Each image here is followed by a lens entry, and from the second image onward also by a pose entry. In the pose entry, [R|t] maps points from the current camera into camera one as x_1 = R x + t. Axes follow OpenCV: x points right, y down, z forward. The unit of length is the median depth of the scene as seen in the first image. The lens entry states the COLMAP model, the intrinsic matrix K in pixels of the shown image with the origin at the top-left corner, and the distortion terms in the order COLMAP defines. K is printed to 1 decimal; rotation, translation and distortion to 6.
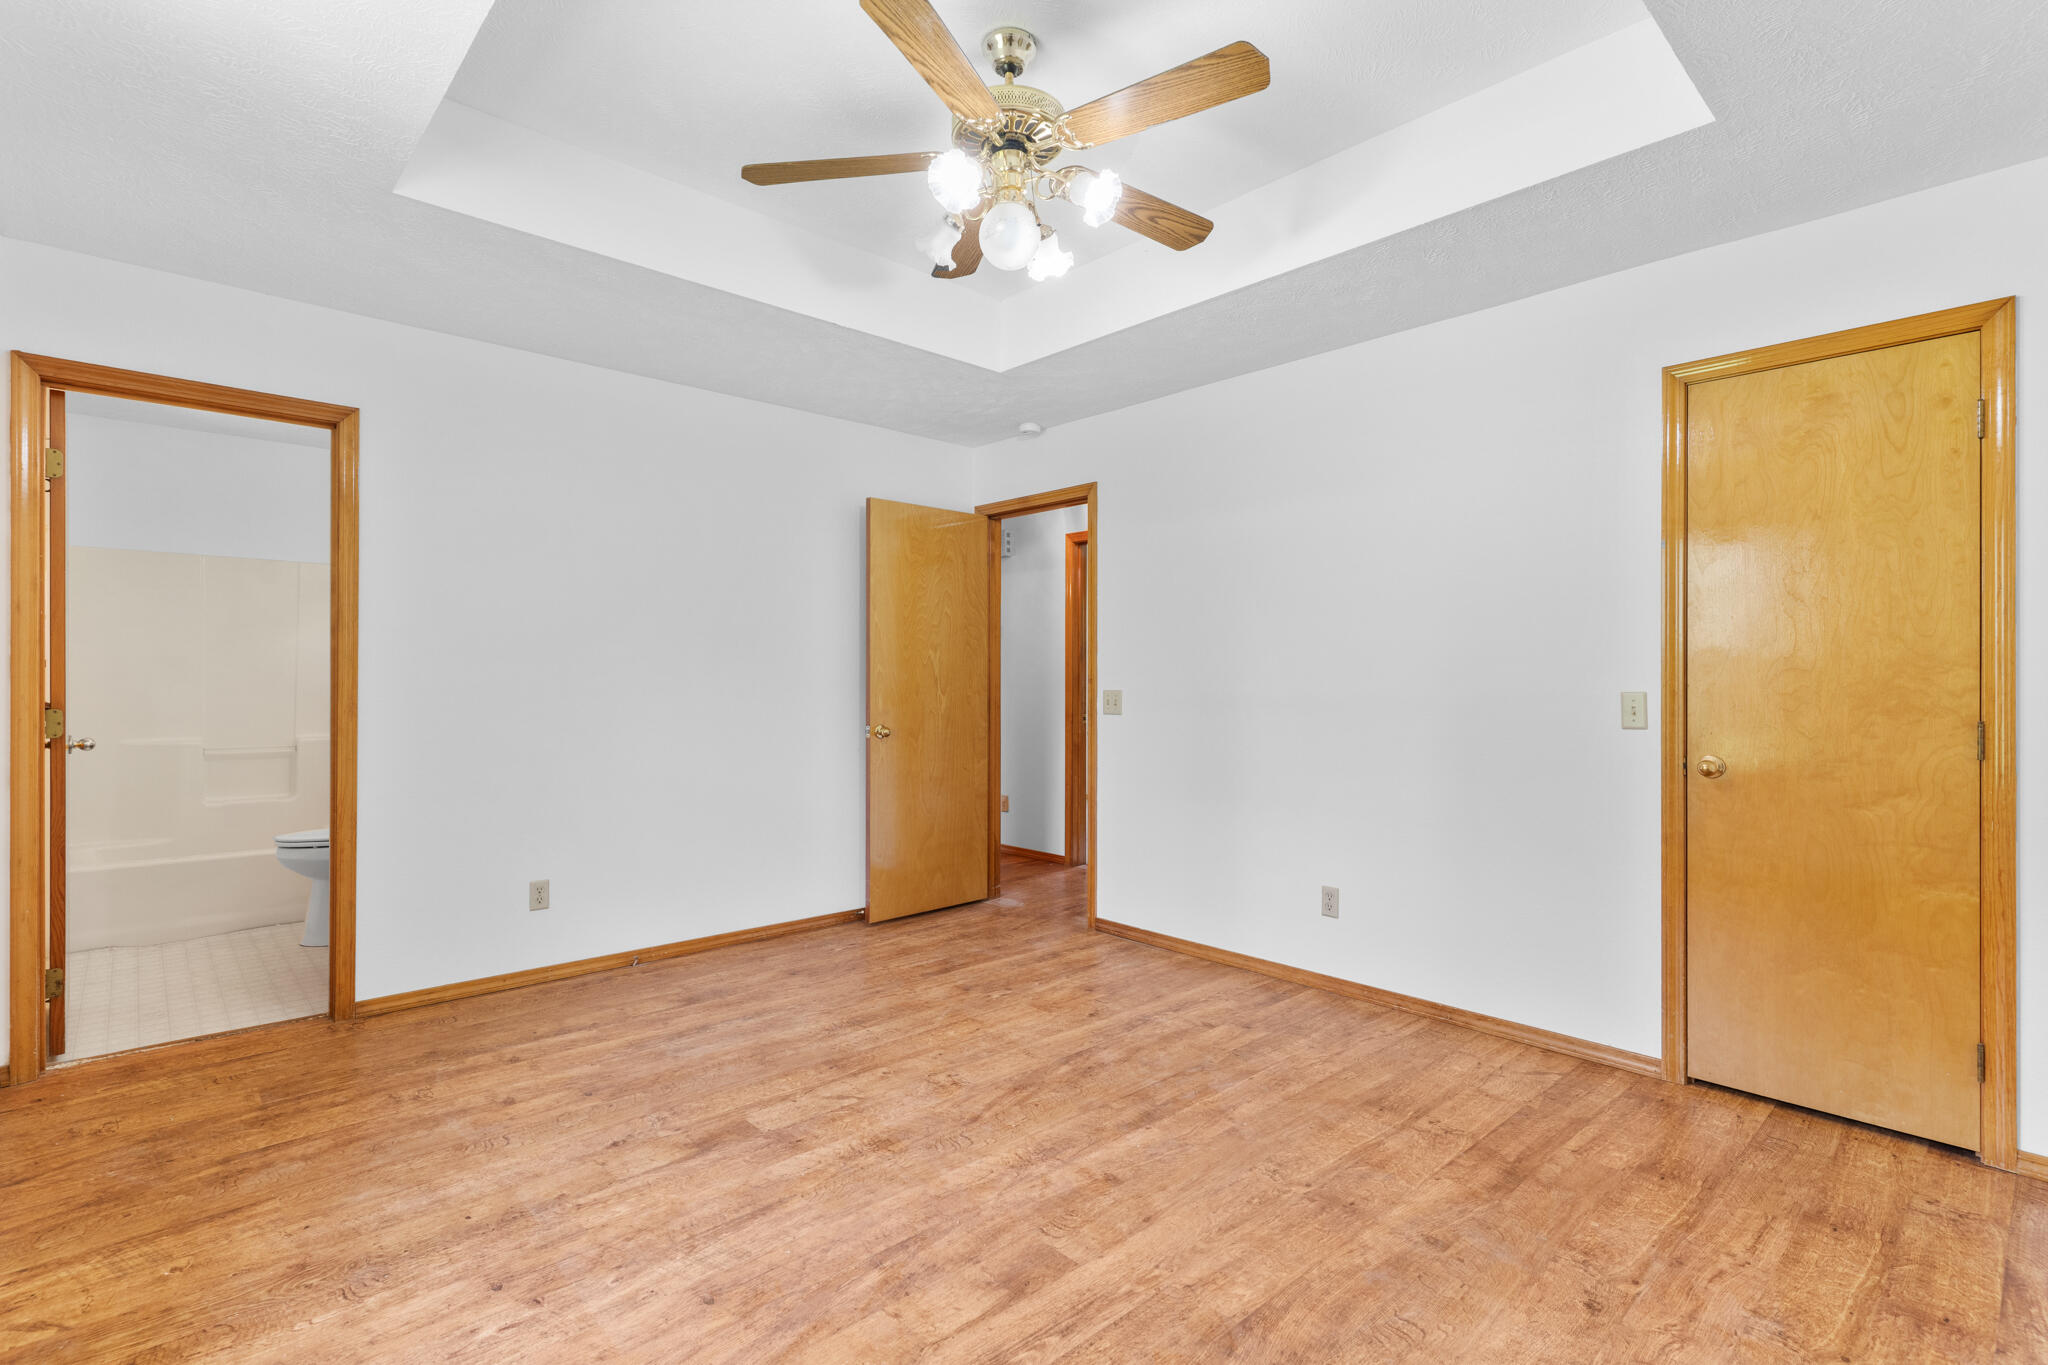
lens RADIAL K [[974.1, 0, 1024.5], [0, 974.1, 685.5], [0, 0, 1]] dist [0.000682, 0.000921]
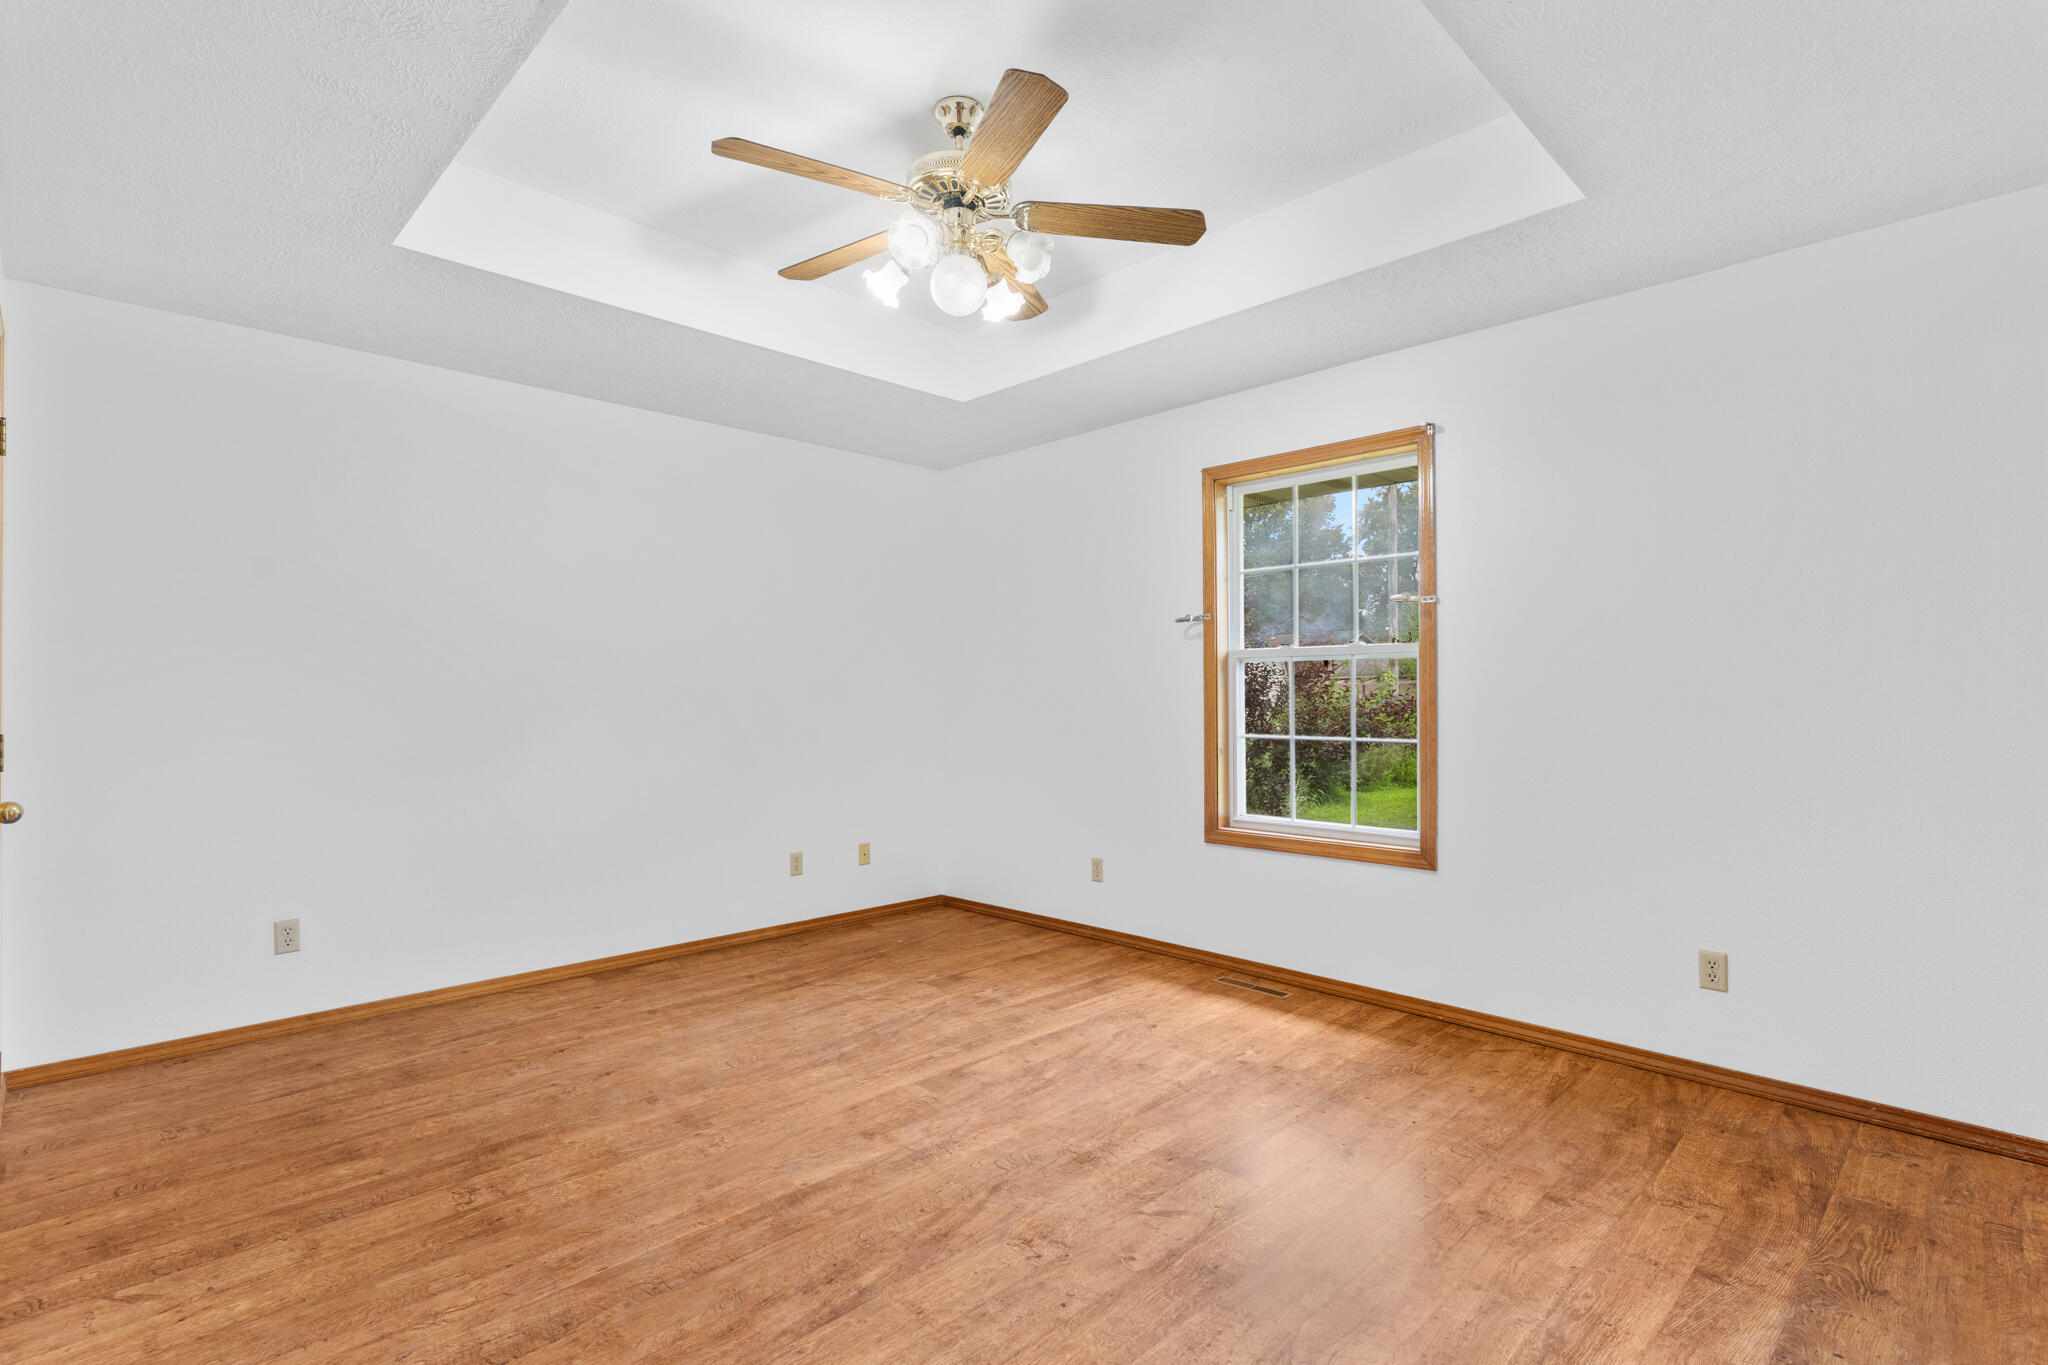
lens RADIAL K [[974.1, 0, 1014.9], [0, 974.1, 679.2], [0, 0, 1]] dist [0.000682, 0.000921]
pose [[-0.999764, -0.001126, -0.021683, -0.052869], [-0.000927, 0.999957, -0.009180, -0.011428], [0.021693, -0.009158, -0.999723, 2.028383]]
